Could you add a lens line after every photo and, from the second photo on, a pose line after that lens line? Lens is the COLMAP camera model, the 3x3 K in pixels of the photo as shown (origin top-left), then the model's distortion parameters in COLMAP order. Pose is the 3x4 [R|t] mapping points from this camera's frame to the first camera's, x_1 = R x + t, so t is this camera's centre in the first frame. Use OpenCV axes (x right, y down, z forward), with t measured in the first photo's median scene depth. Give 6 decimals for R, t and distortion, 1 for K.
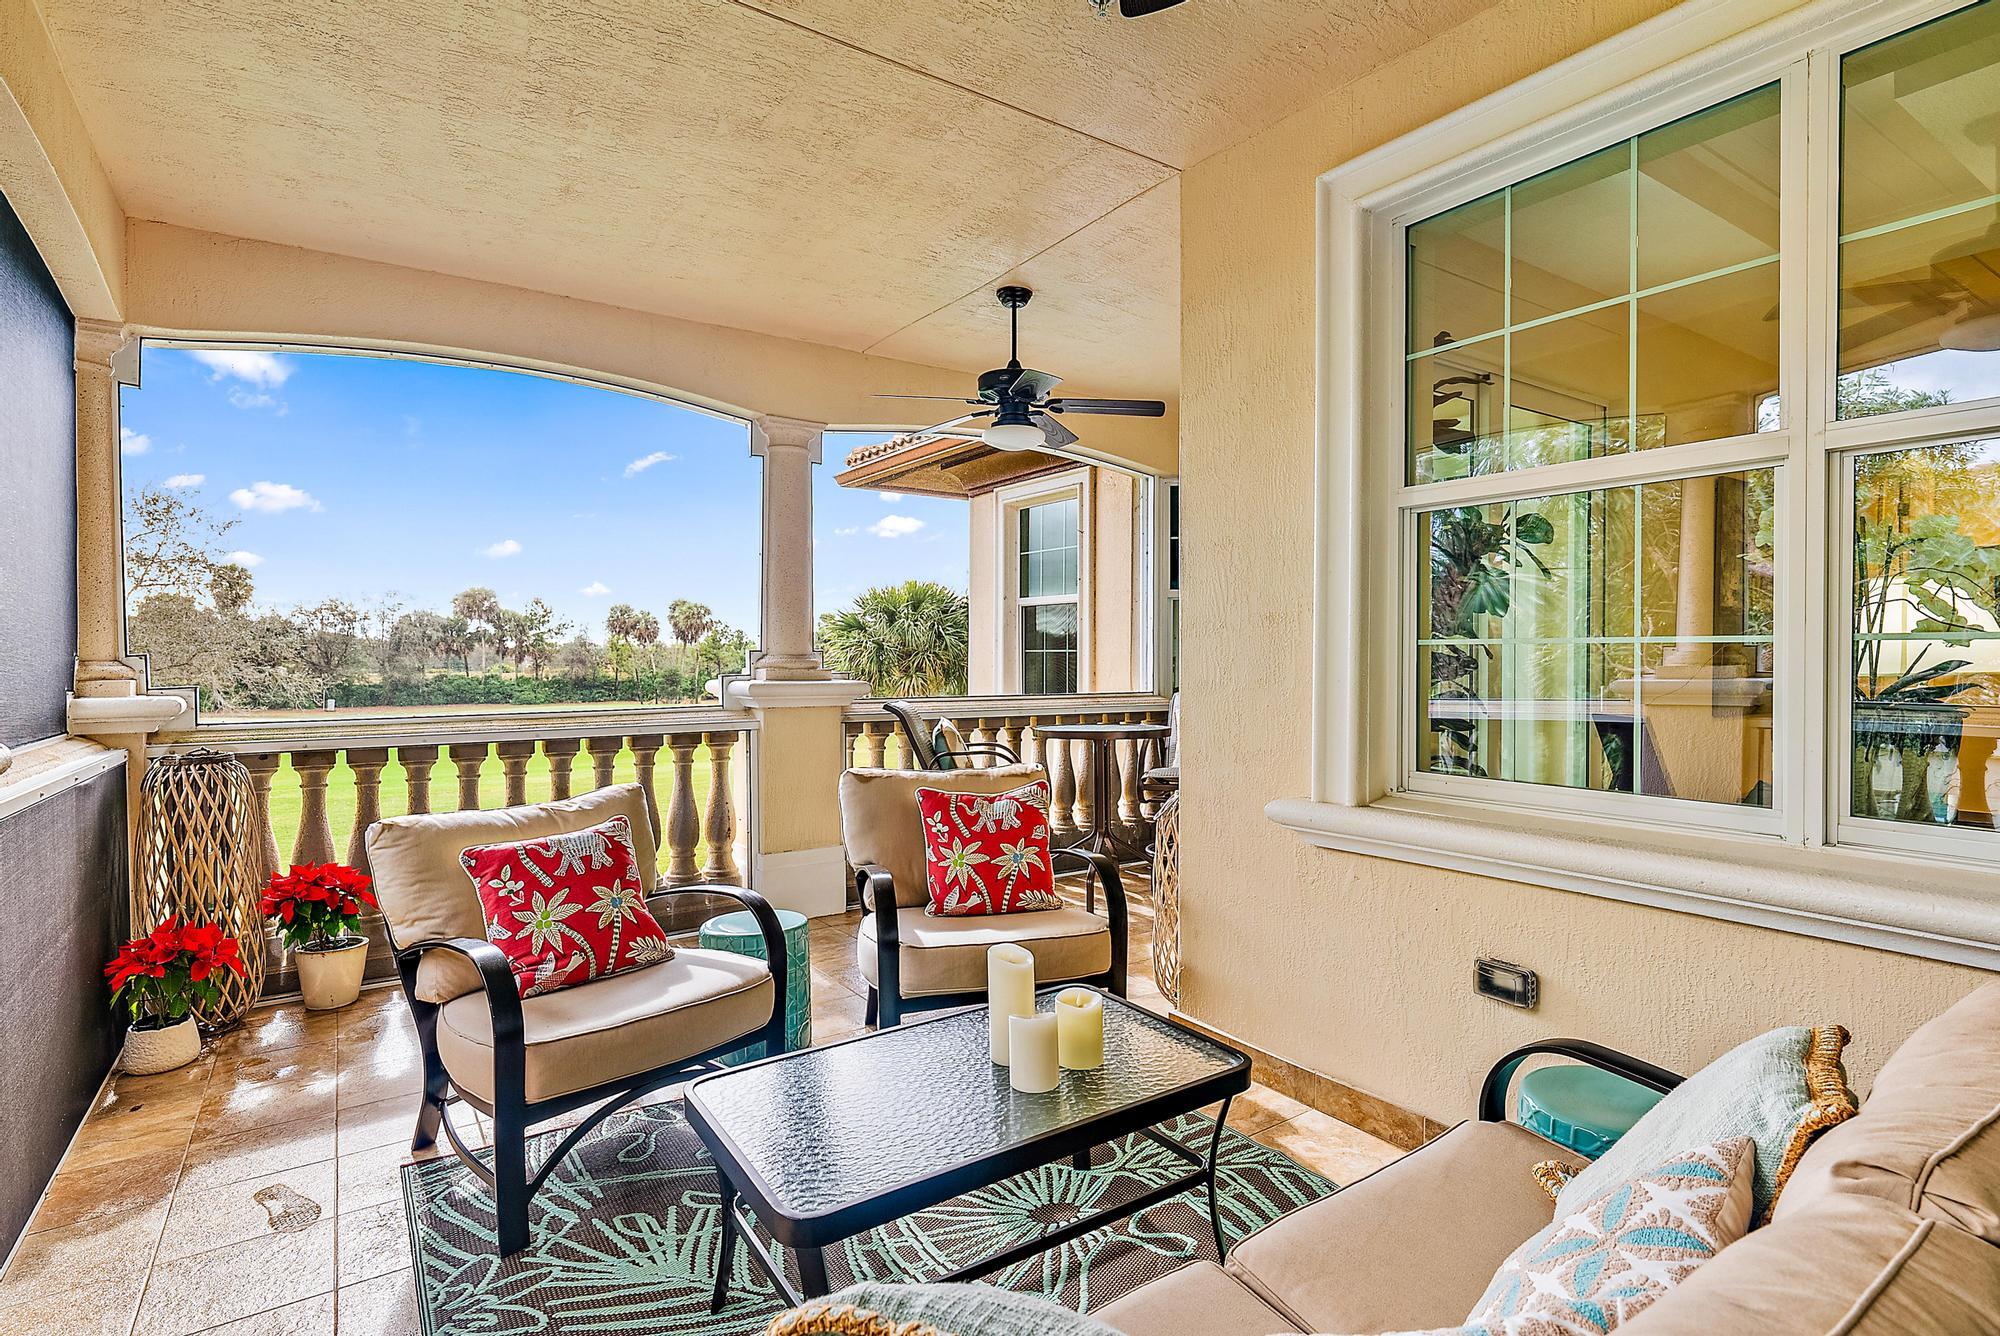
lens RADIAL K [[985.0, 0, 1000.0], [0, 985.0, 668.0], [0, 0, 1]] dist [-0.001382, -0.000418]
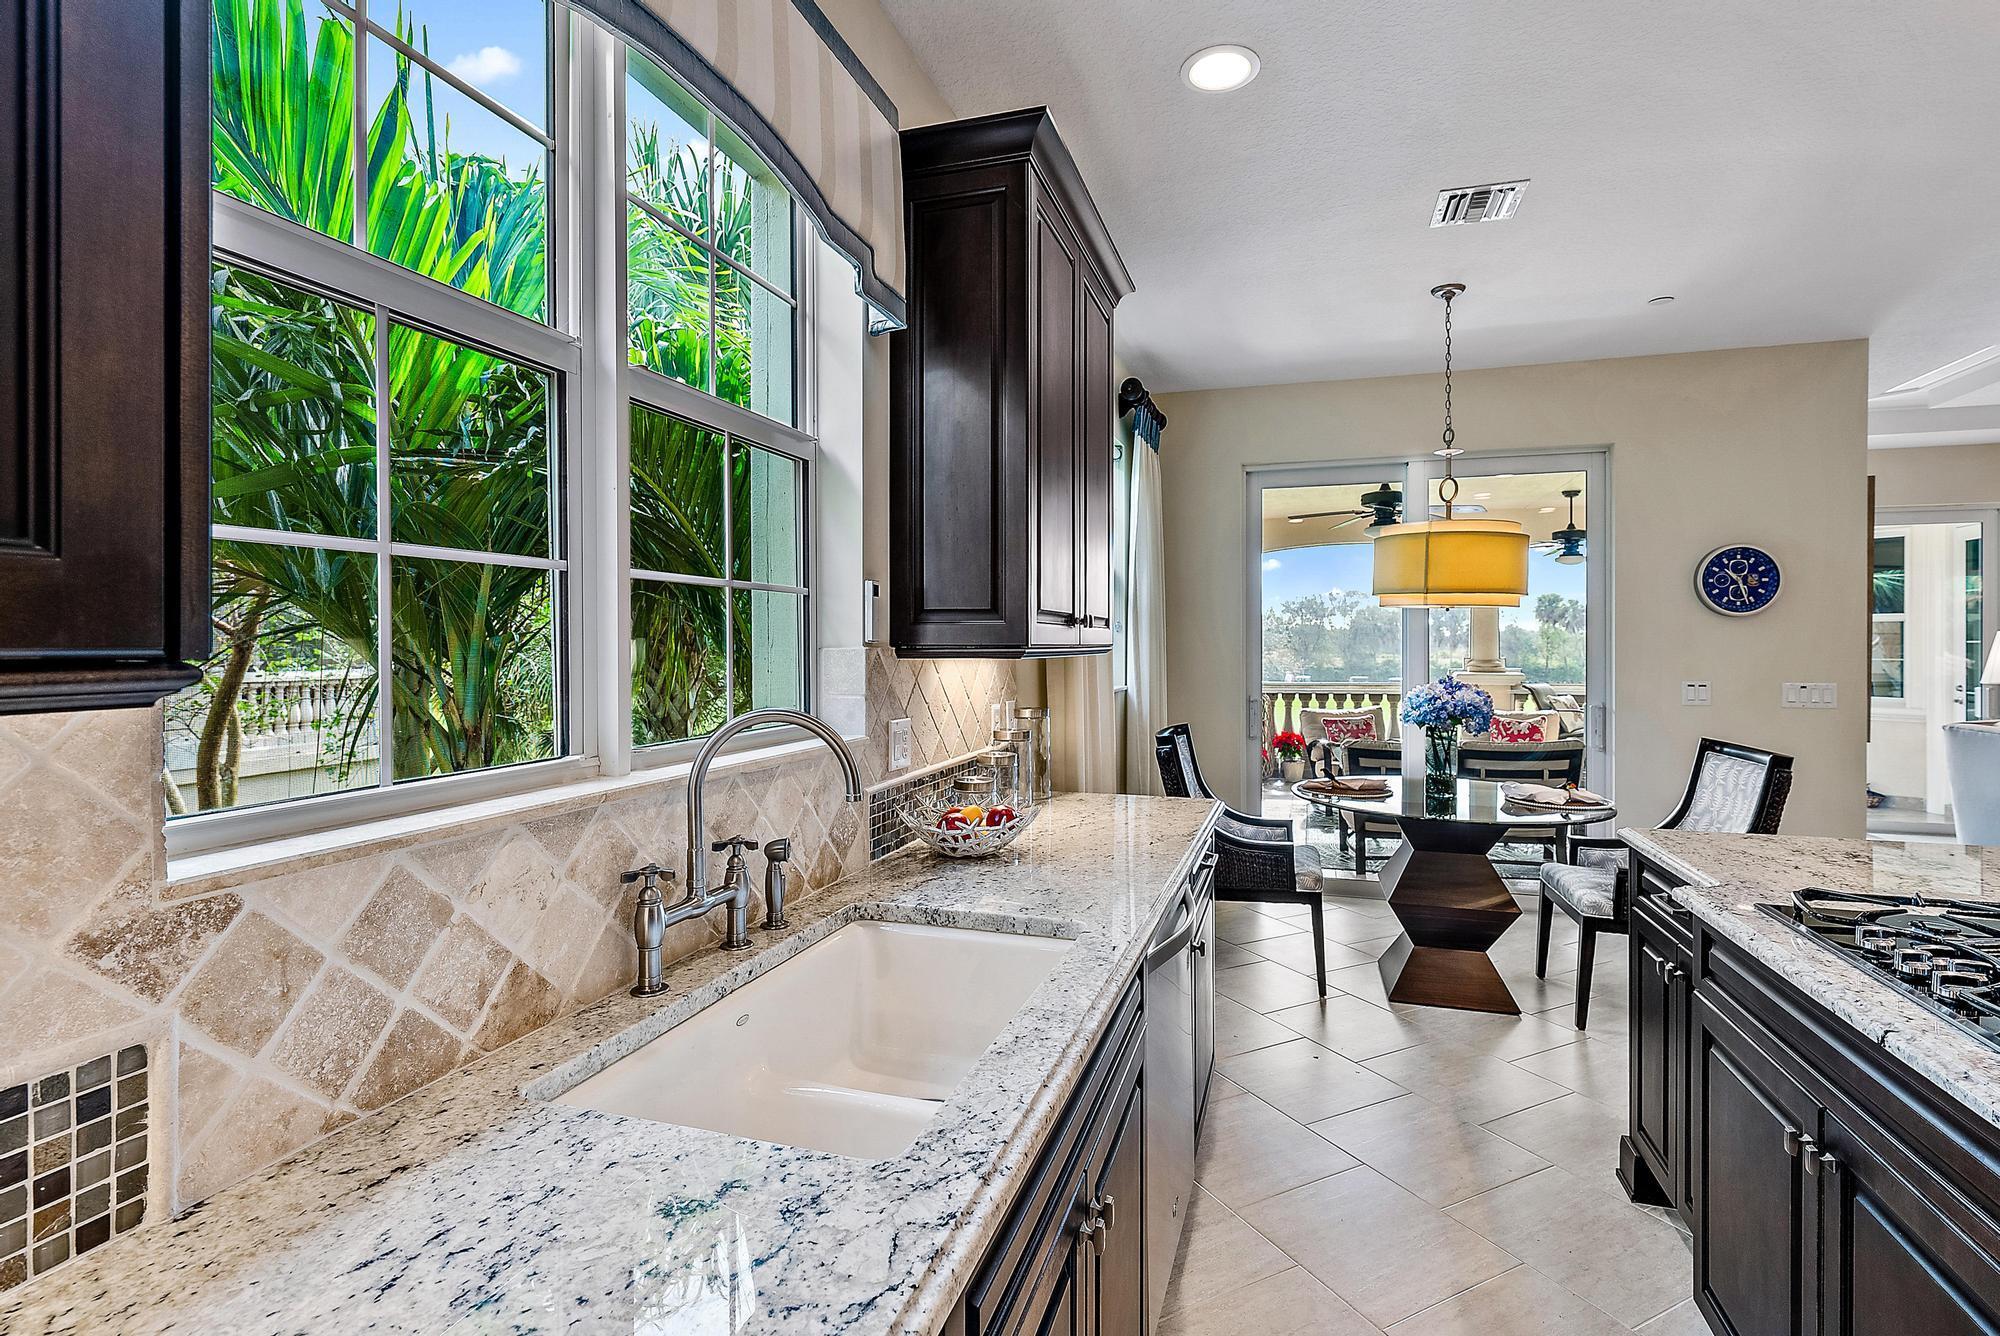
lens RADIAL K [[942.2, 0, 1004.1], [0, 942.2, 647.9], [0, 0, 1]] dist [-0.000254, -0.000562]
pose [[0.613557, 0.003016, -0.789645, 0.897330], [-0.007505, 0.999970, -0.002011, -0.033277], [0.789615, 0.007160, 0.613561, -1.250125]]
